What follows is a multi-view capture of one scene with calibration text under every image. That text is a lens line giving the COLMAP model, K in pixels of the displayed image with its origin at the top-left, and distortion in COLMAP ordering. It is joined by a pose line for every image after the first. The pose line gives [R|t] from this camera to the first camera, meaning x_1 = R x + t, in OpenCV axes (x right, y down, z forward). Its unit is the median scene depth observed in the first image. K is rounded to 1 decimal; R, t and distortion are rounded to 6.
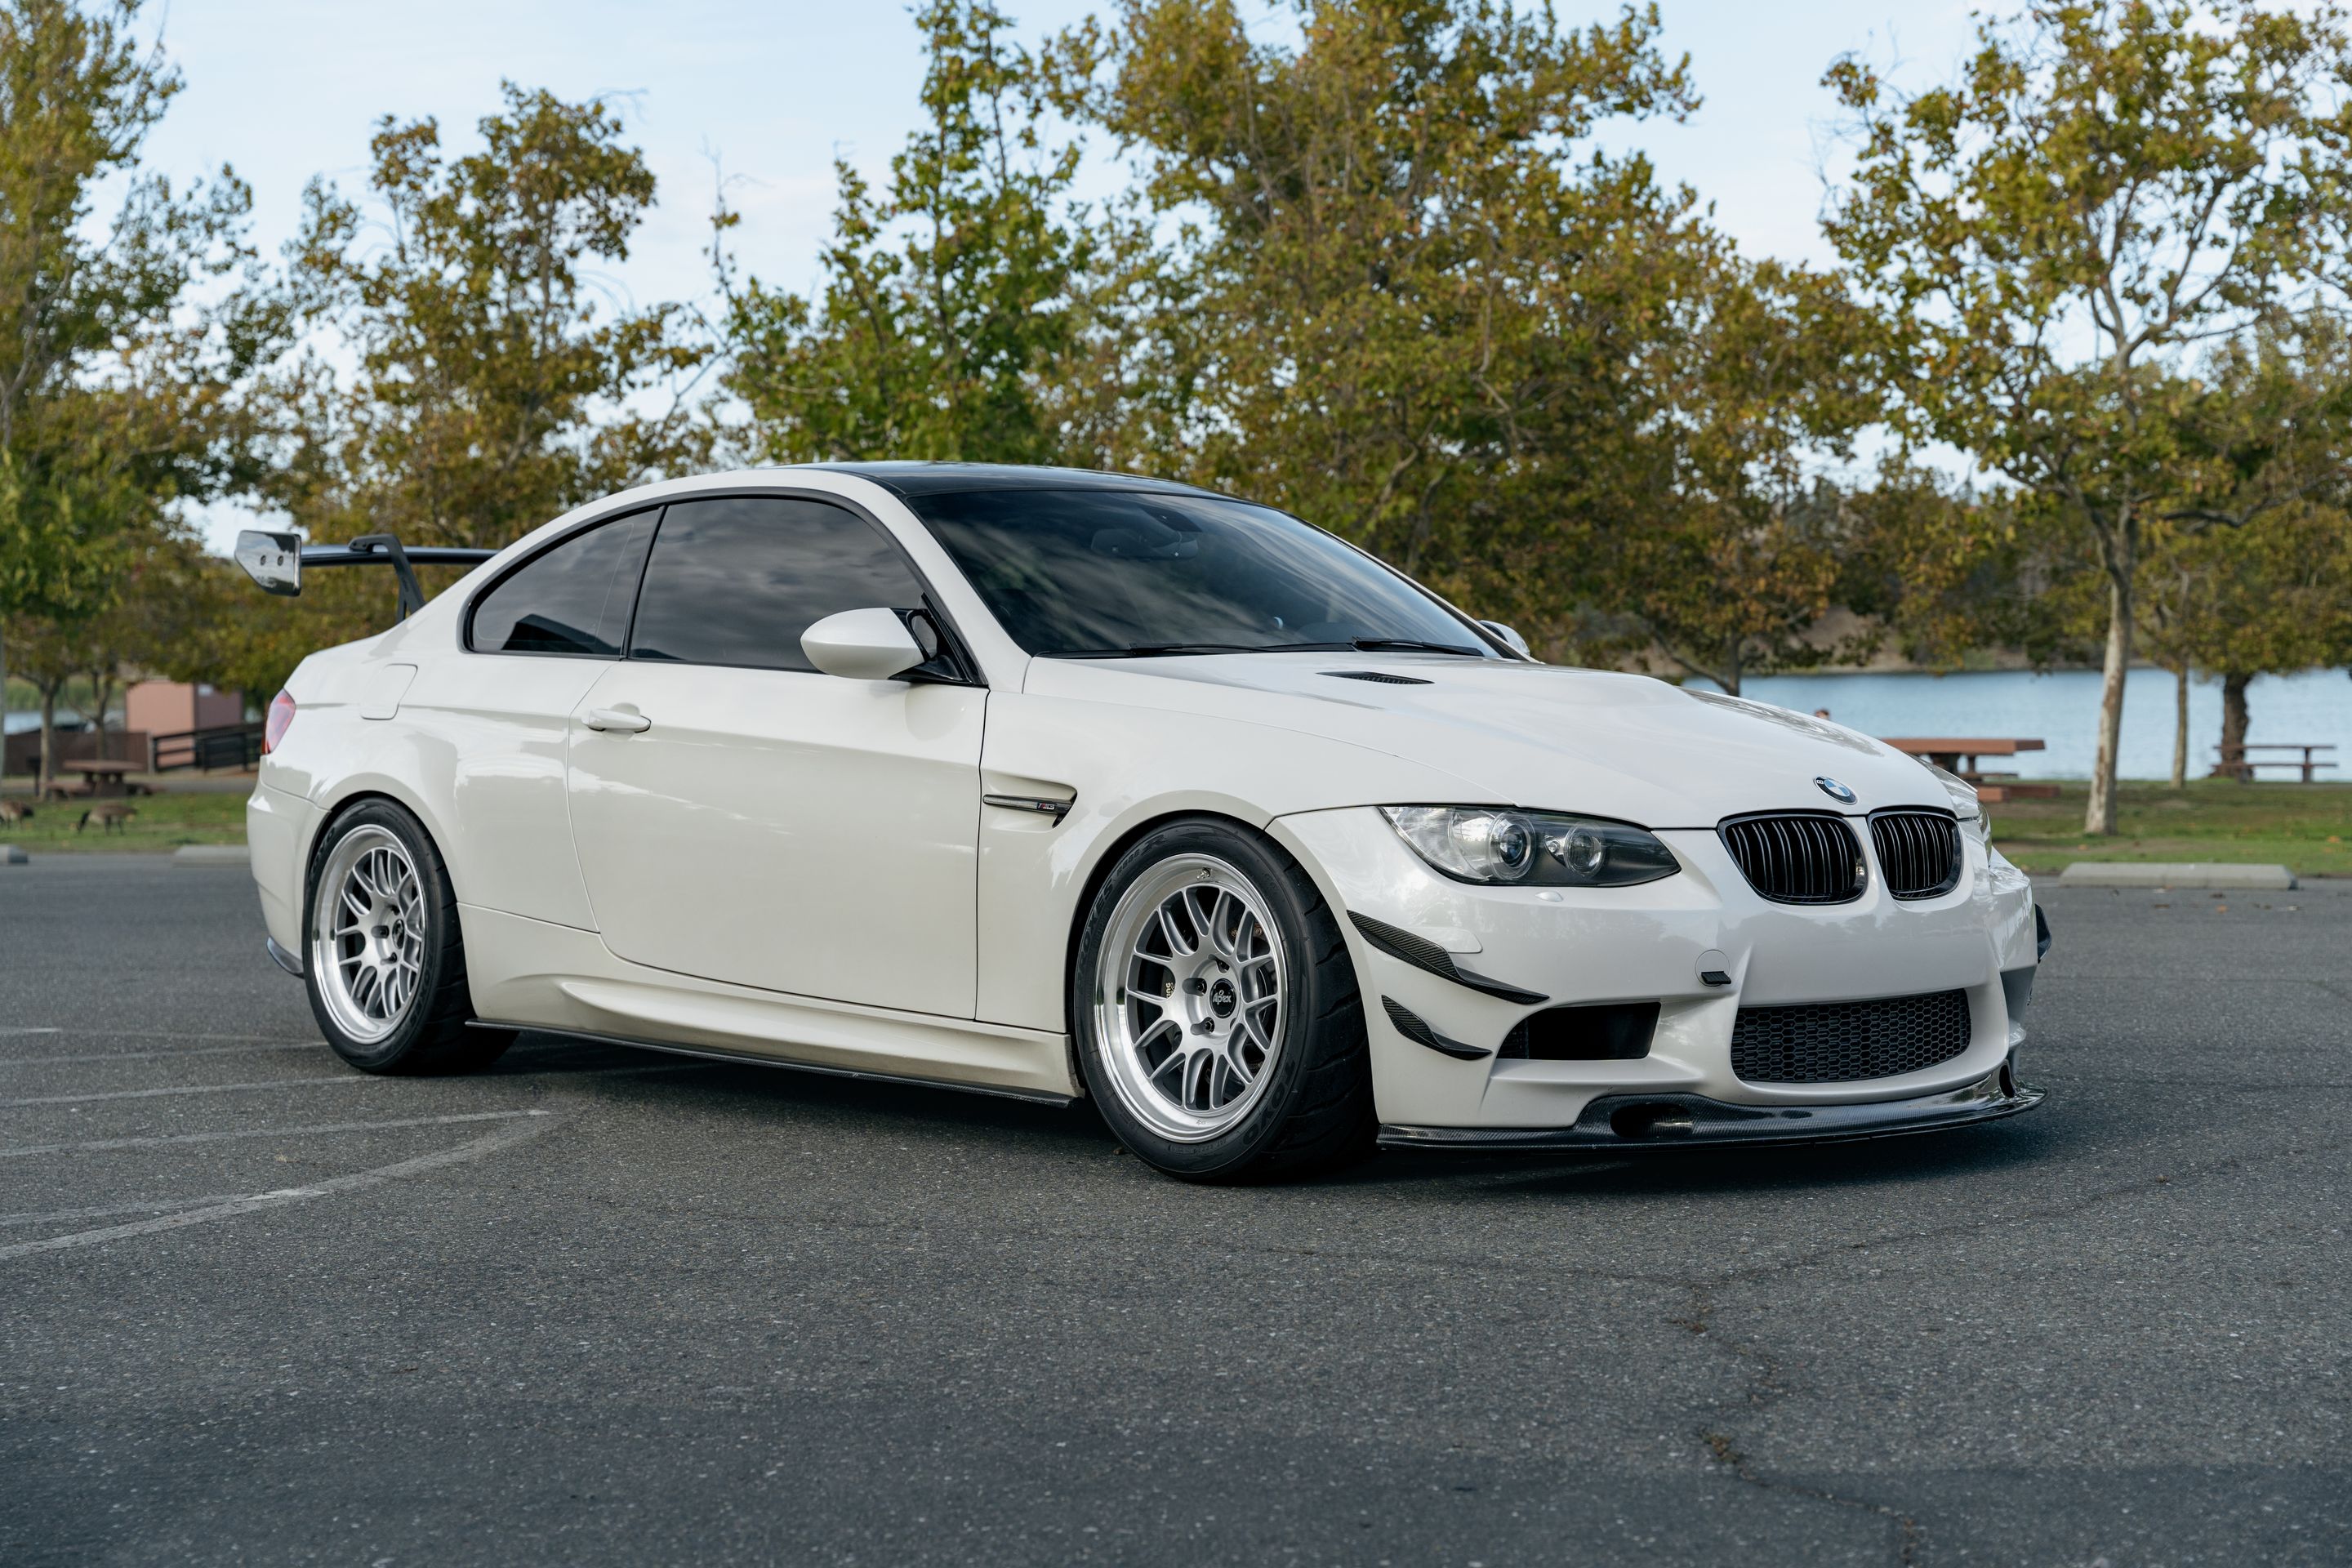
lens RADIAL K [[3580.5, 0, 1223.8], [0, 3580.5, 809.5], [0, 0, 1]] dist [0.030469, -0.081892]
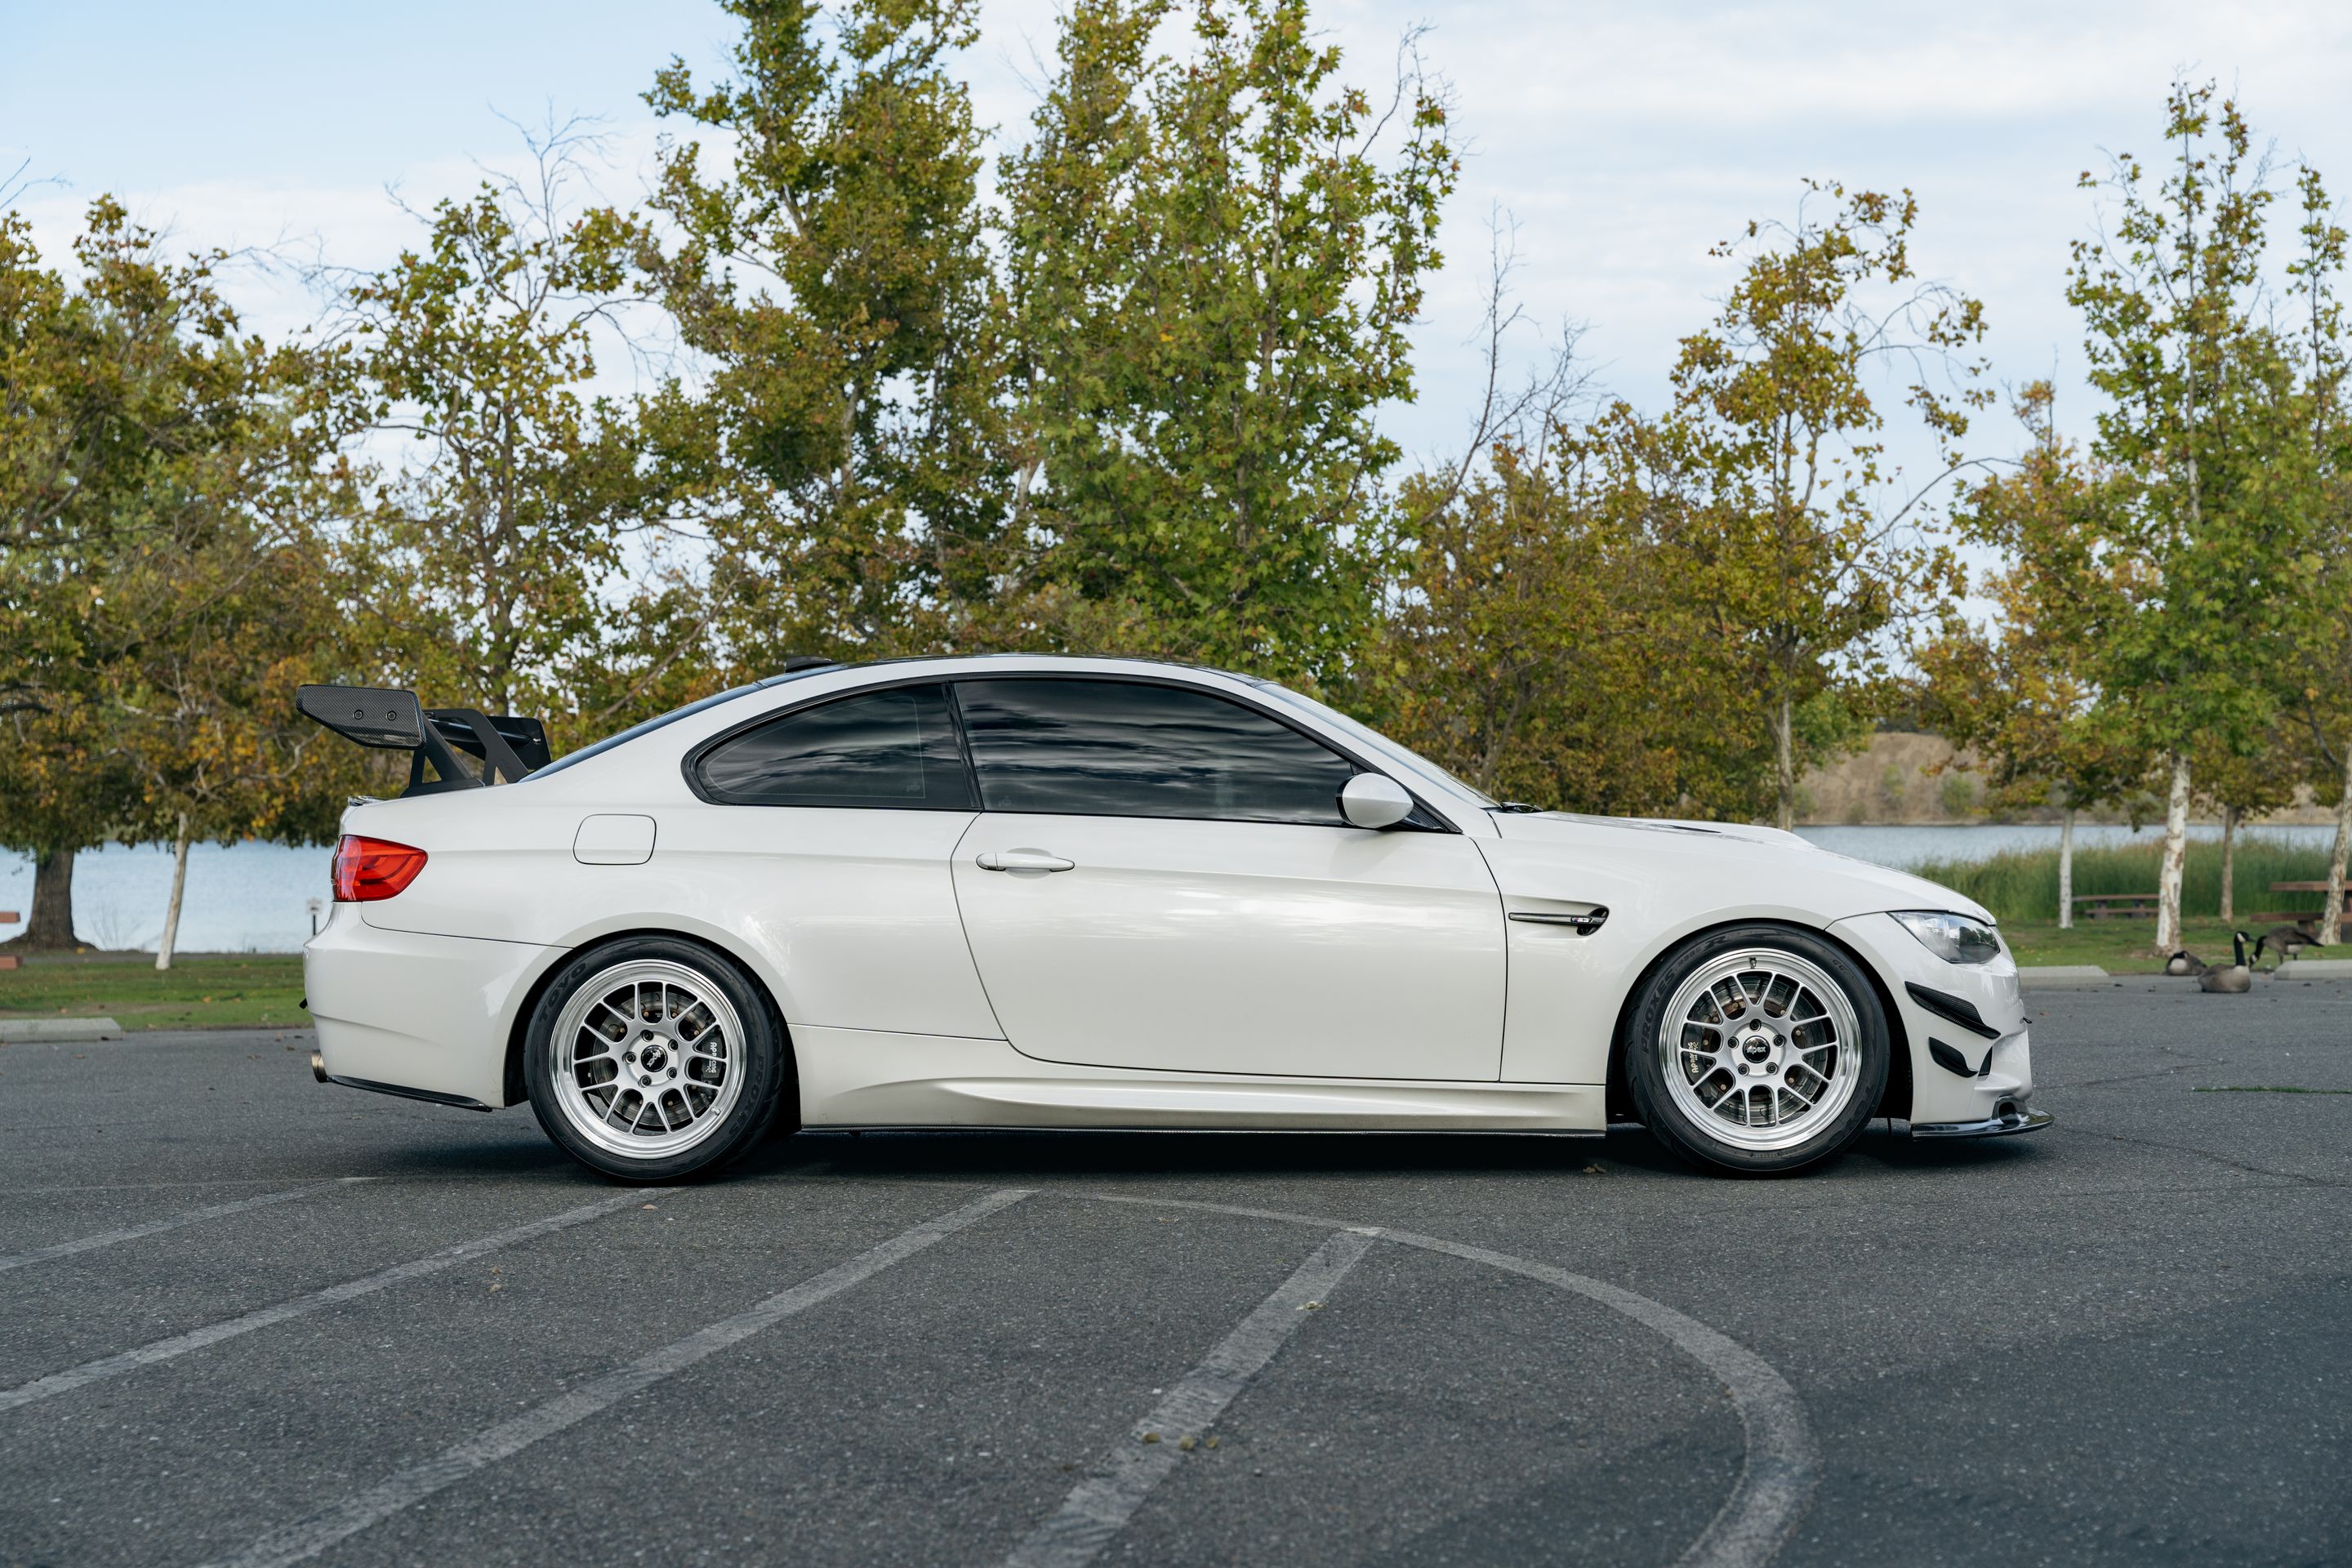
lens RADIAL K [[3330.9, 0, 1160.1], [0, 3330.9, 781.5], [0, 0, 1]] dist [0.003800, 0.053808]
pose [[0.719348, 0.020741, 0.694340, -0.197686], [0.022374, 0.998344, -0.053001, 0.002227], [-0.694290, 0.053661, 0.717692, 0.037026]]
